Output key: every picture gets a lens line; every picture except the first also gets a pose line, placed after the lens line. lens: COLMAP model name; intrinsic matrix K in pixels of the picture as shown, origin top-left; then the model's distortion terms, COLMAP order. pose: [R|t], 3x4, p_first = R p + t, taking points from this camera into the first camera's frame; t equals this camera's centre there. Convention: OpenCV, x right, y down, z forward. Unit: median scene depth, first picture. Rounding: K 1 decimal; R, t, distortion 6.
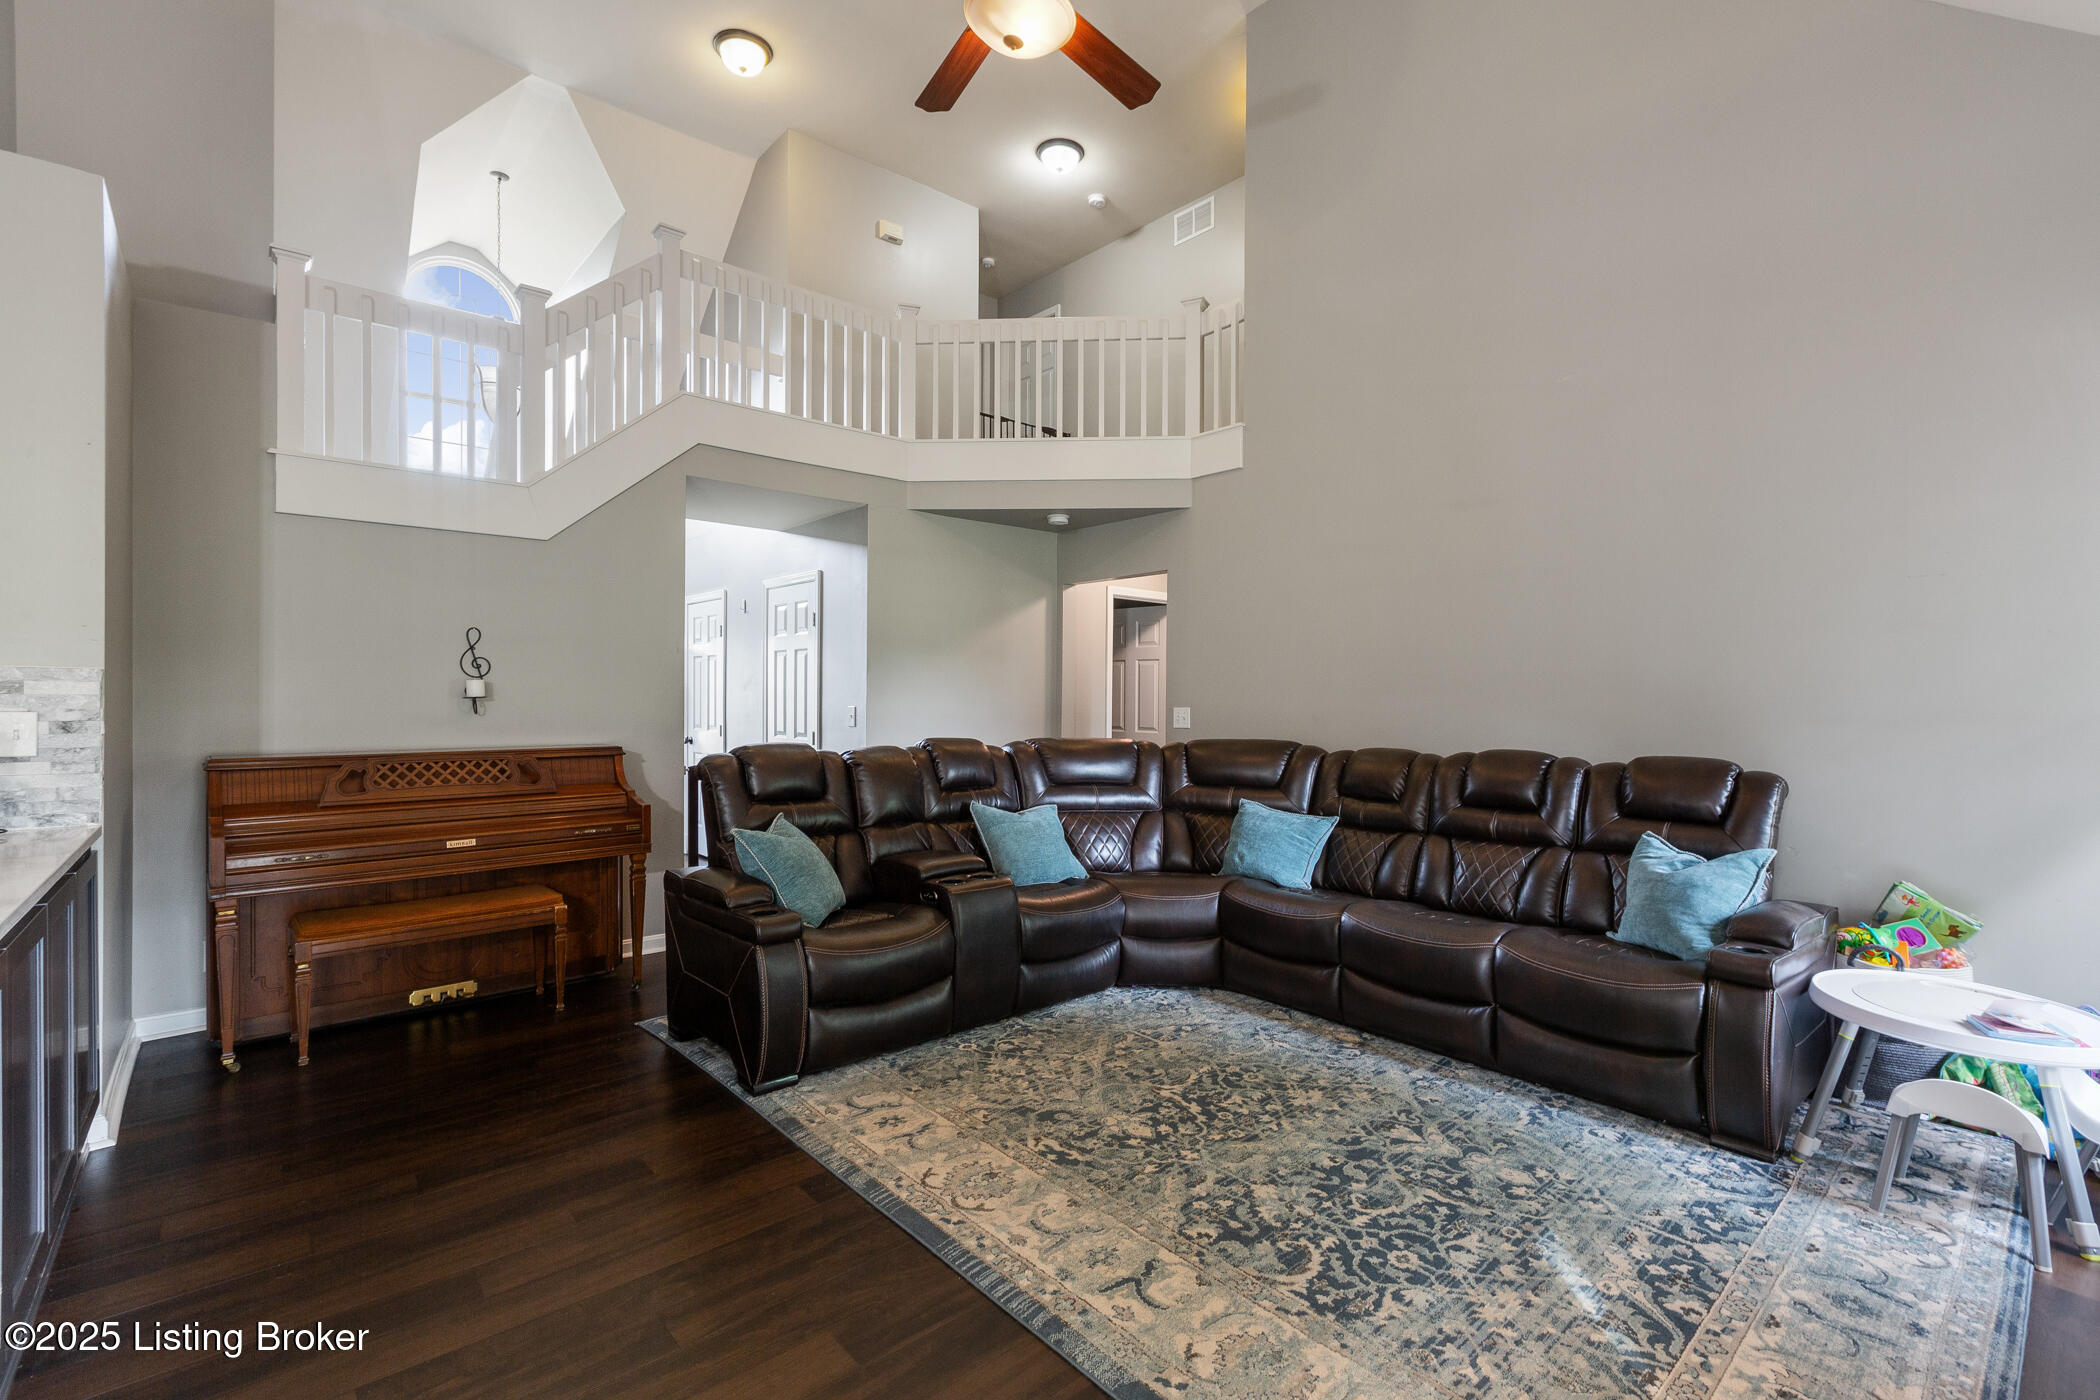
lens RADIAL K [[940.5, 0, 1052.3], [0, 940.5, 692.7], [0, 0, 1]] dist [0.000046, -0.000808]
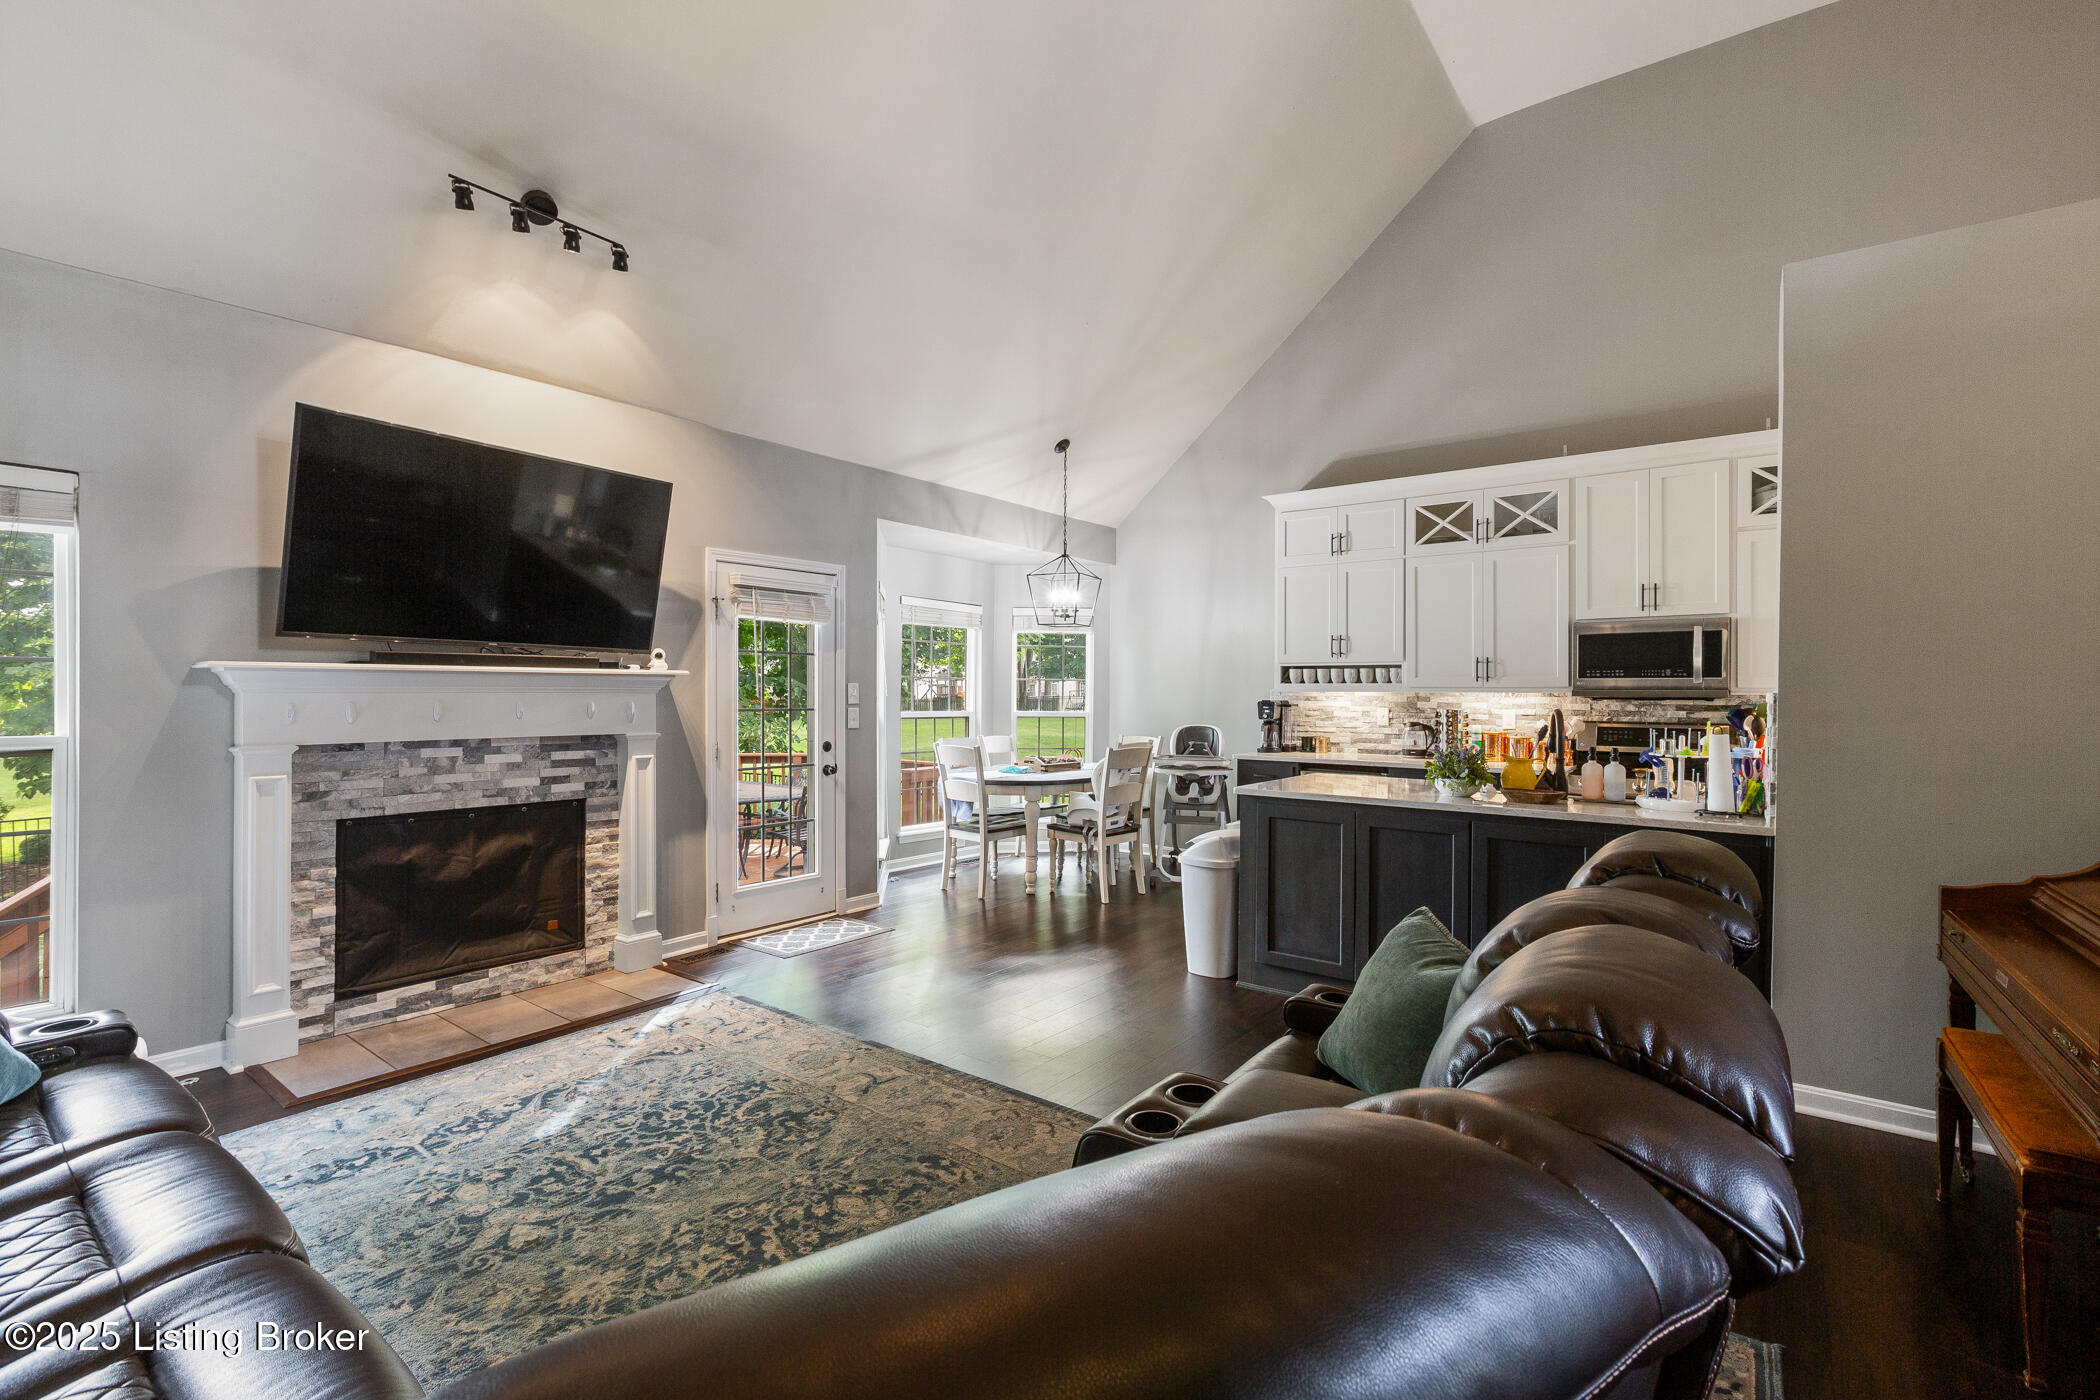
lens RADIAL K [[929.7, 0, 1053.6], [0, 929.7, 694.6], [0, 0, 1]] dist [-0.001049, -0.000294]
pose [[-0.979563, -0.009741, -0.200904, 0.088322], [-0.009742, 0.999952, -0.000986, -0.012606], [0.200904, 0.000991, -0.979611, 1.939779]]
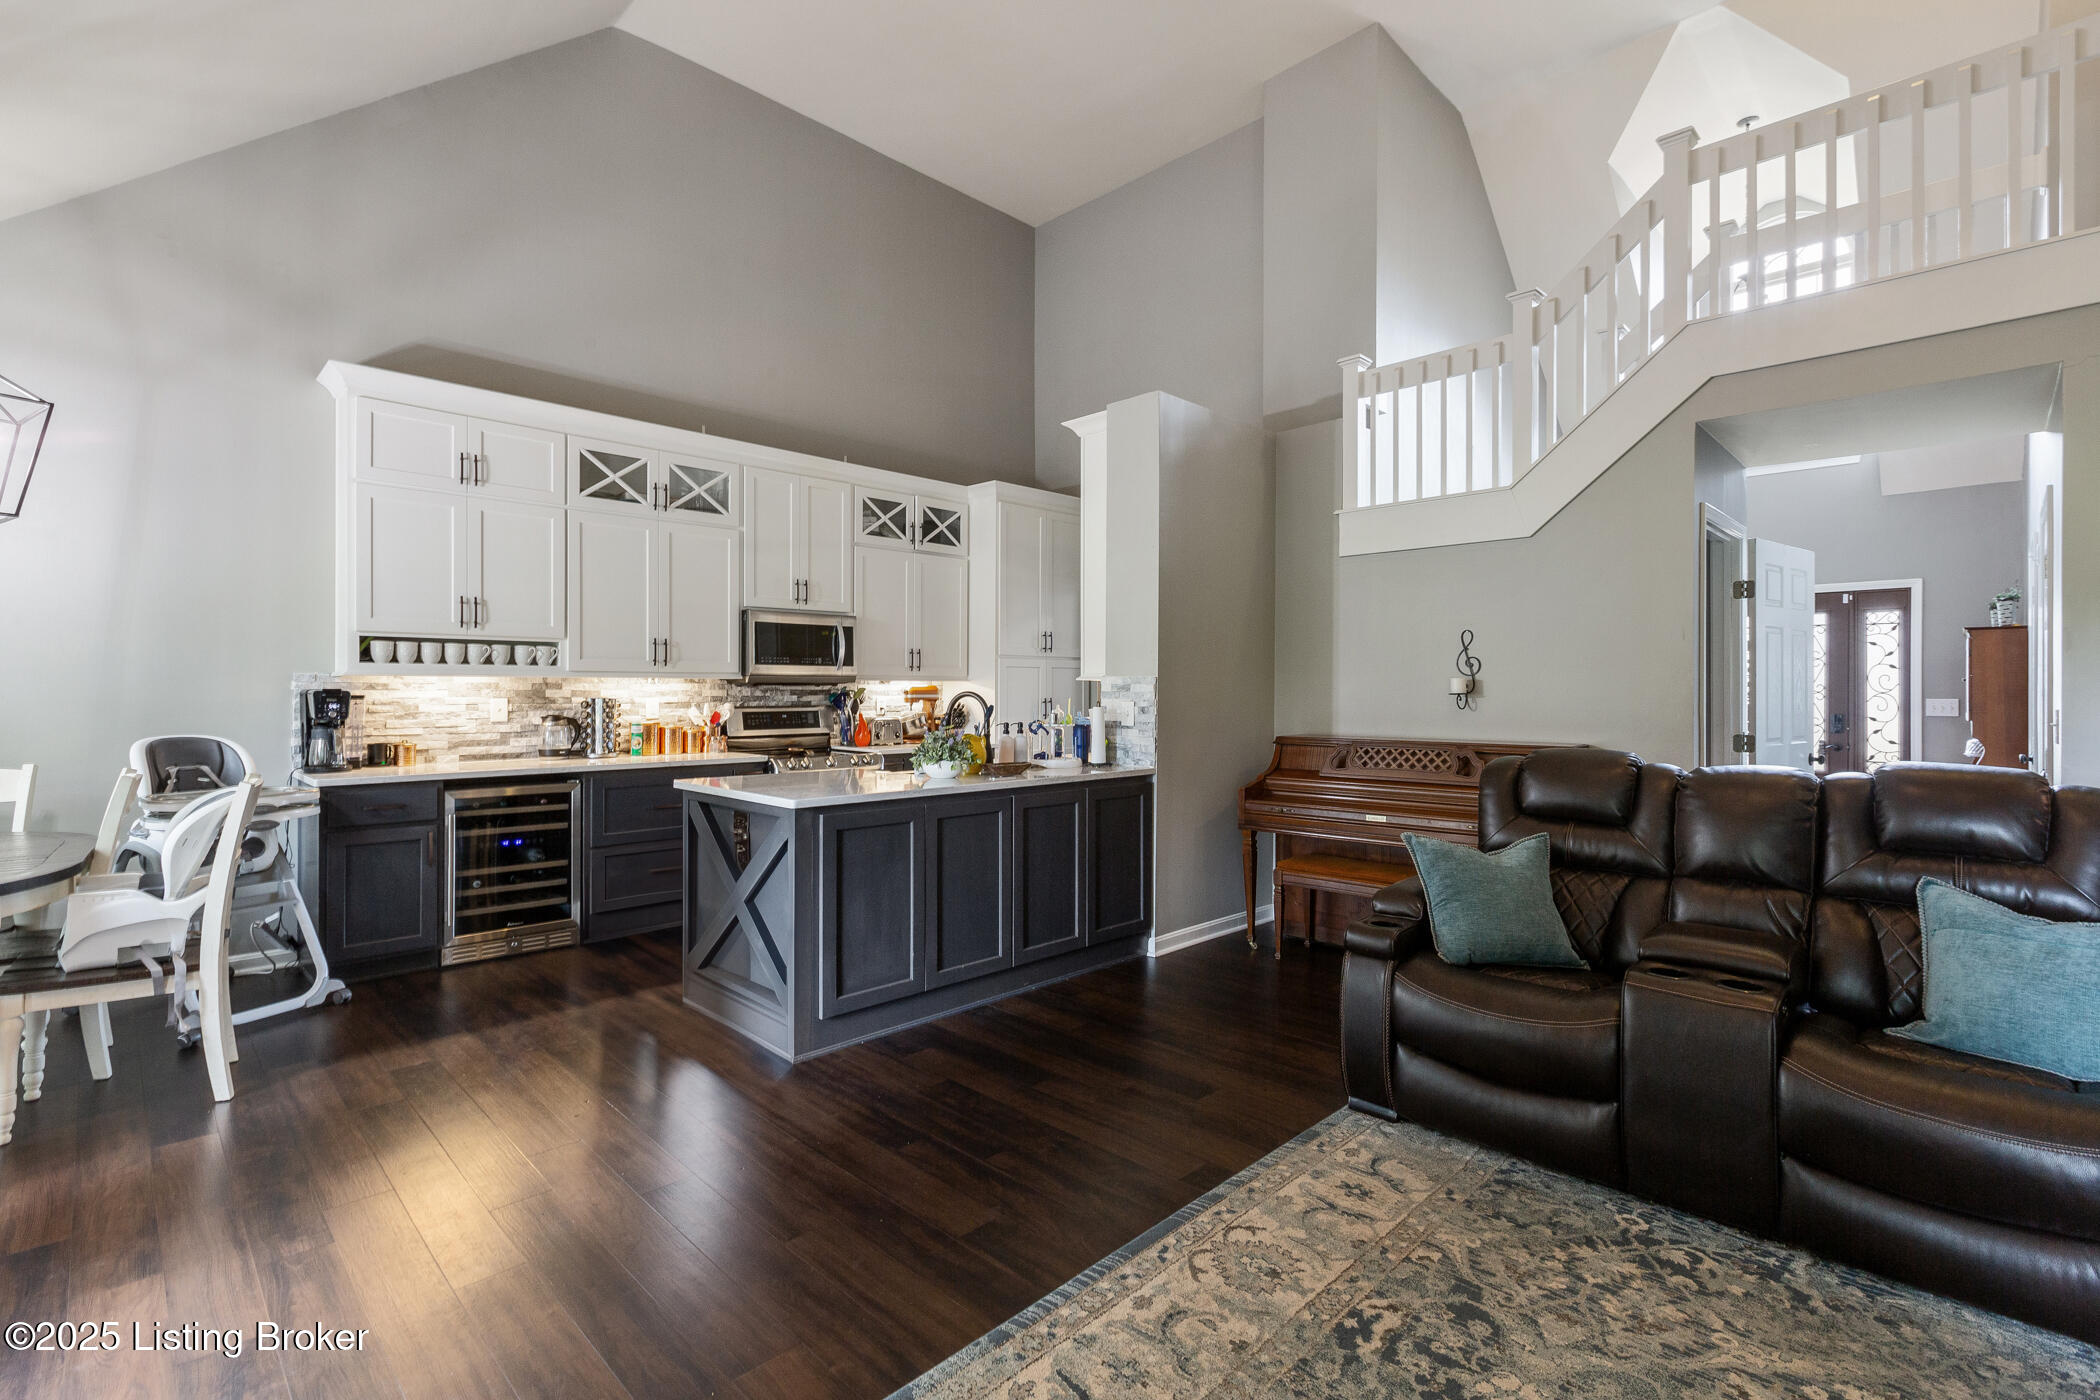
lens RADIAL K [[940.5, 0, 1052.3], [0, 940.5, 692.7], [0, 0, 1]] dist [0.000046, -0.000808]
pose [[0.068971, -0.000955, -0.997618, 0.686881], [0.002692, 0.999996, -0.000771, 0.004784], [0.997615, -0.002633, 0.068974, 0.695575]]
